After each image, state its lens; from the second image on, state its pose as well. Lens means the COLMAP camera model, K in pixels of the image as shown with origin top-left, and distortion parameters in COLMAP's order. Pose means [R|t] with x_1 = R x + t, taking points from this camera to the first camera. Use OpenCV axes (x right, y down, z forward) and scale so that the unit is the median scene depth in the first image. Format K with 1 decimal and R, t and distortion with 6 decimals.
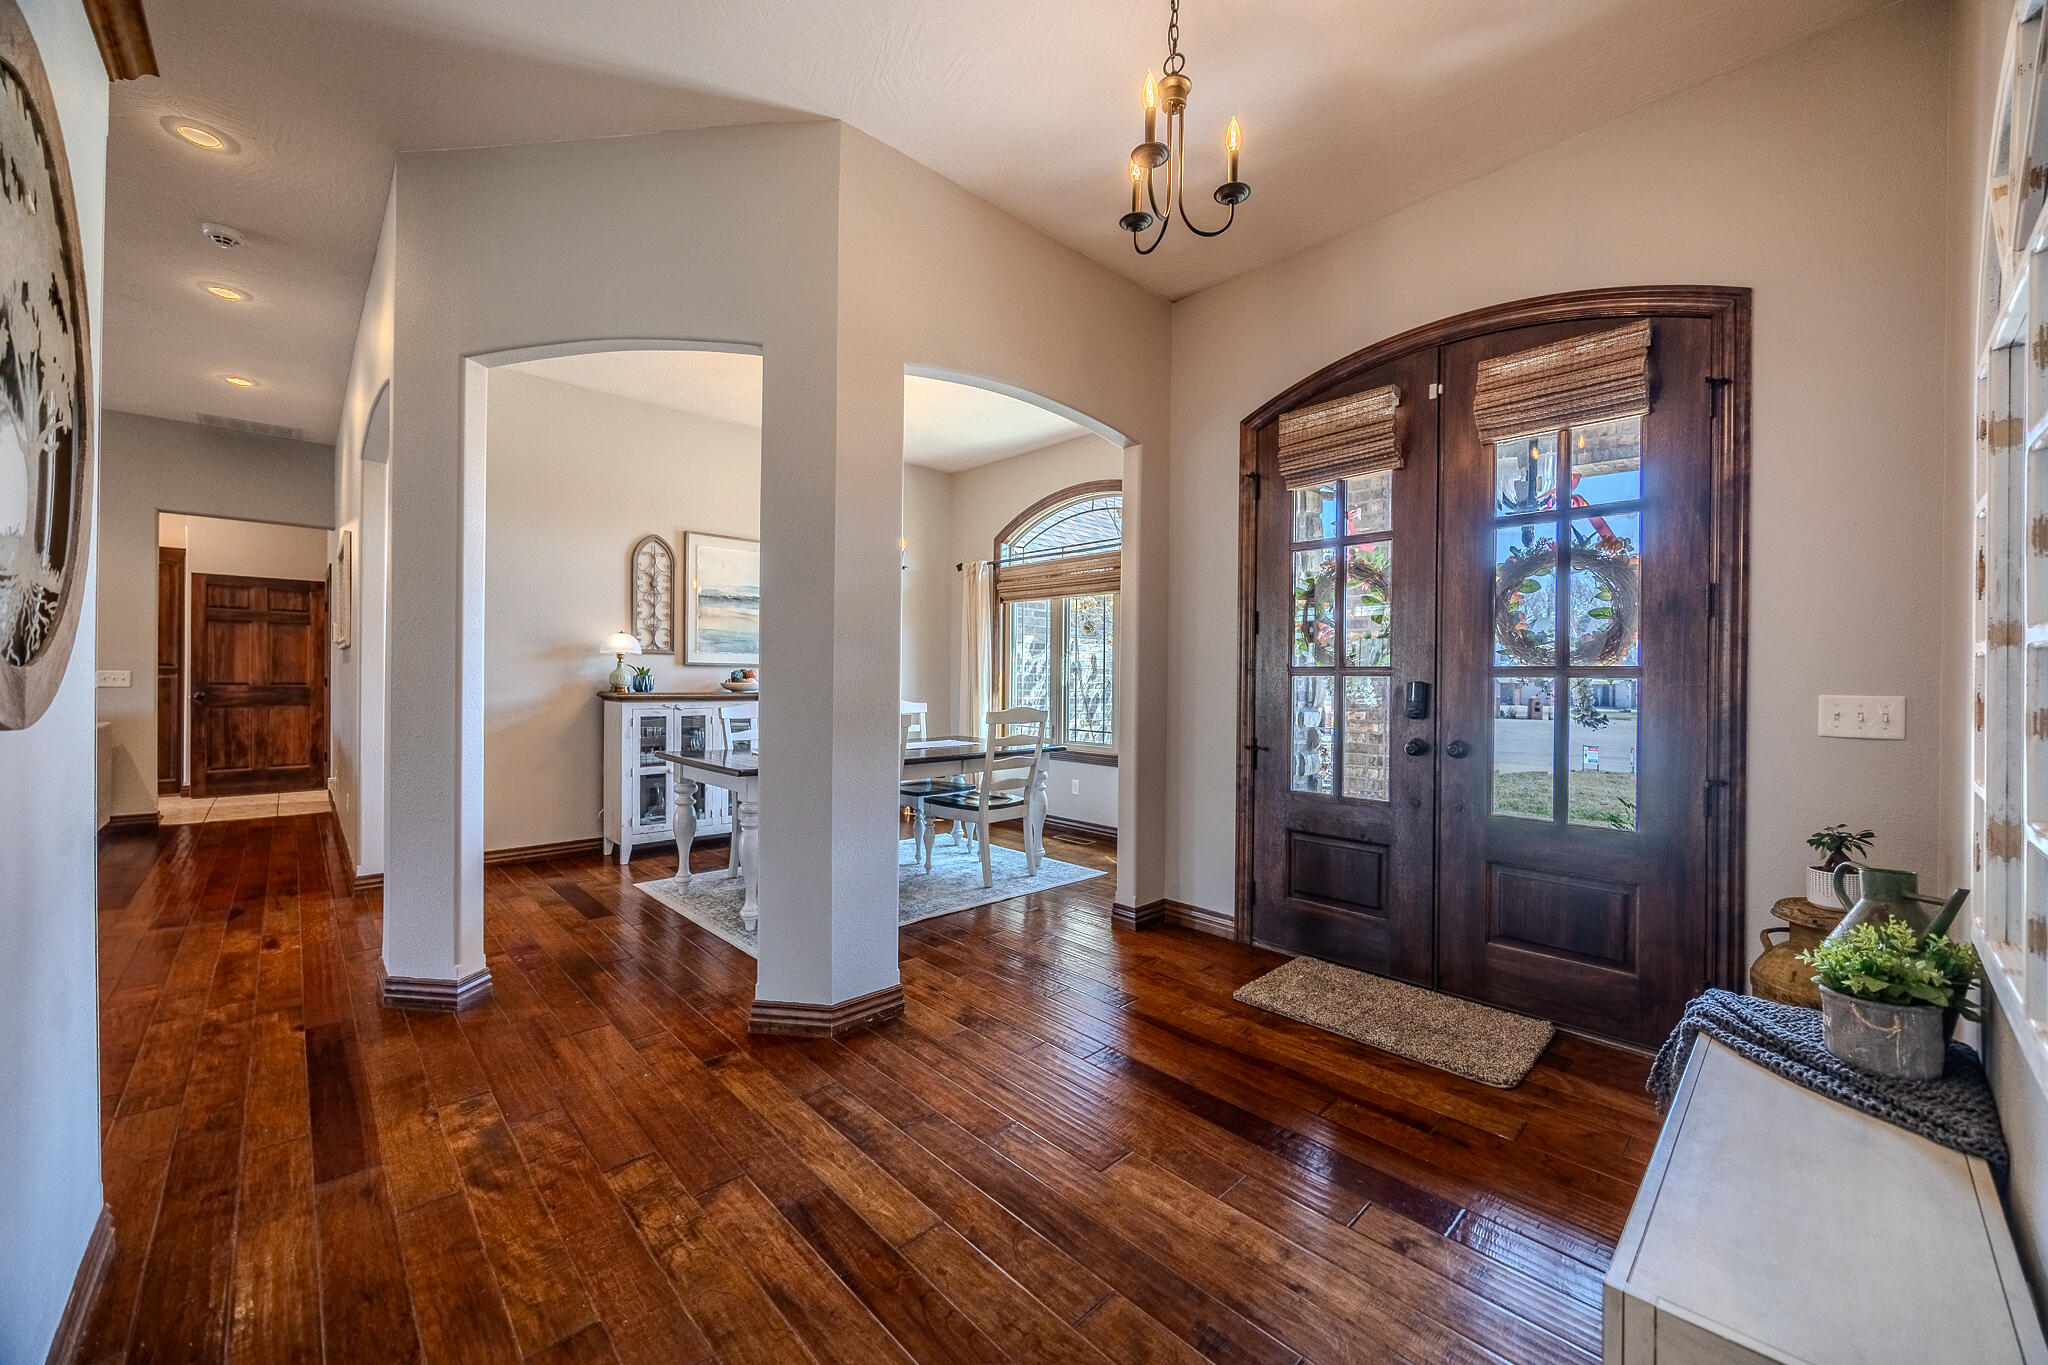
lens RADIAL K [[781.5, 0, 1026.1], [0, 781.5, 681.3], [0, 0, 1]] dist [-0.002288, 0.000106]
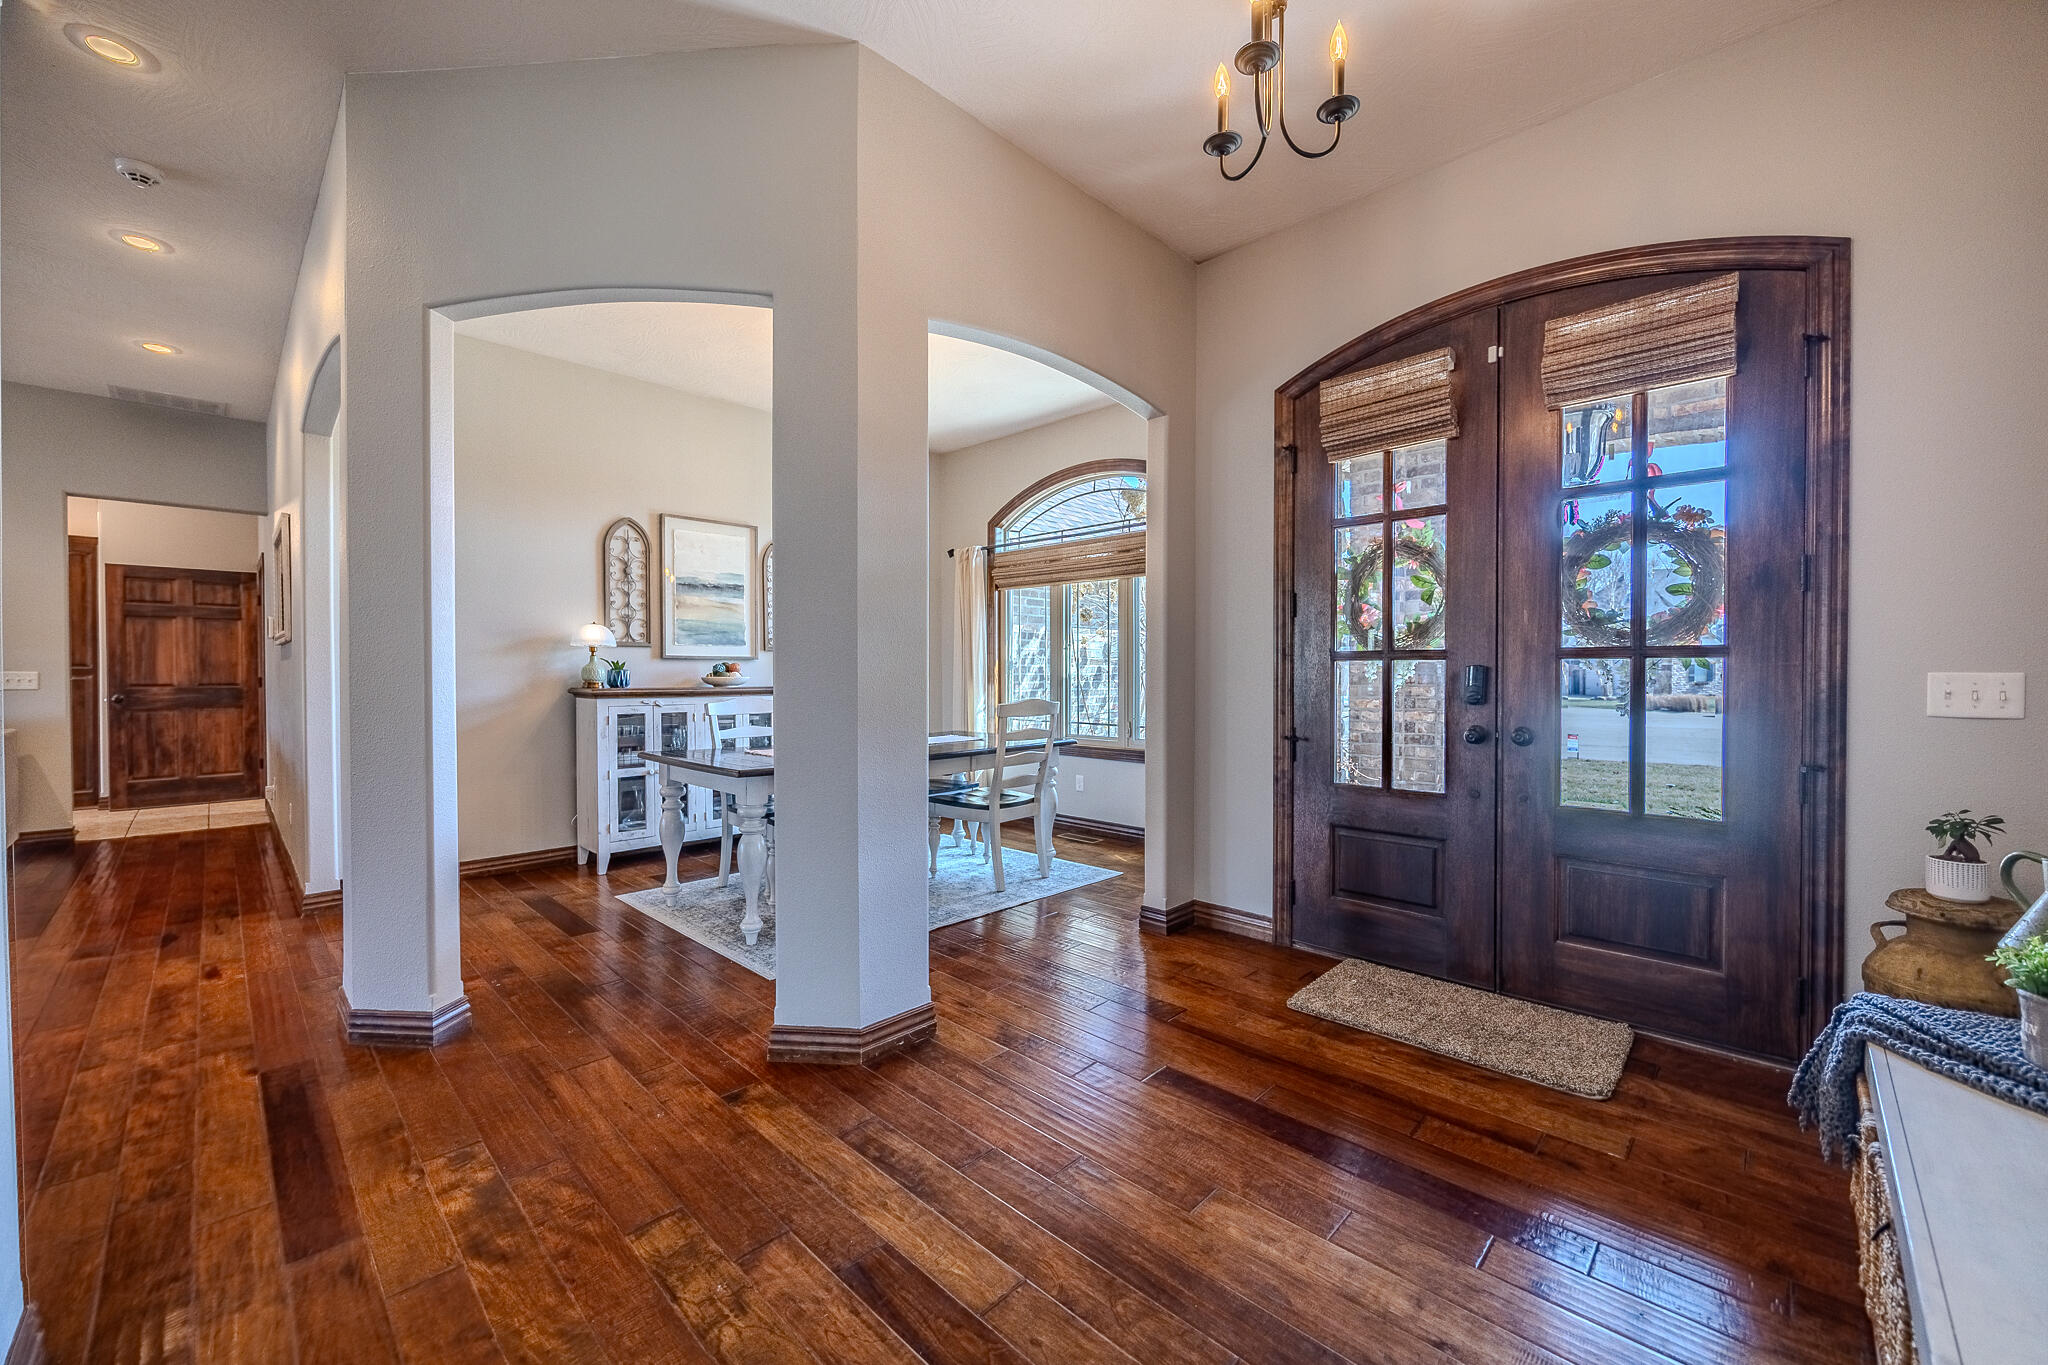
lens RADIAL K [[798.8, 0, 1026.1], [0, 798.8, 682.9], [0, 0, 1]] dist [-0.002098, -0.000823]
pose [[0.999171, -0.011462, 0.039052, -0.082258], [0.011083, 0.999890, 0.009902, 0.006636], [-0.039162, -0.009461, 0.999188, 0.067363]]
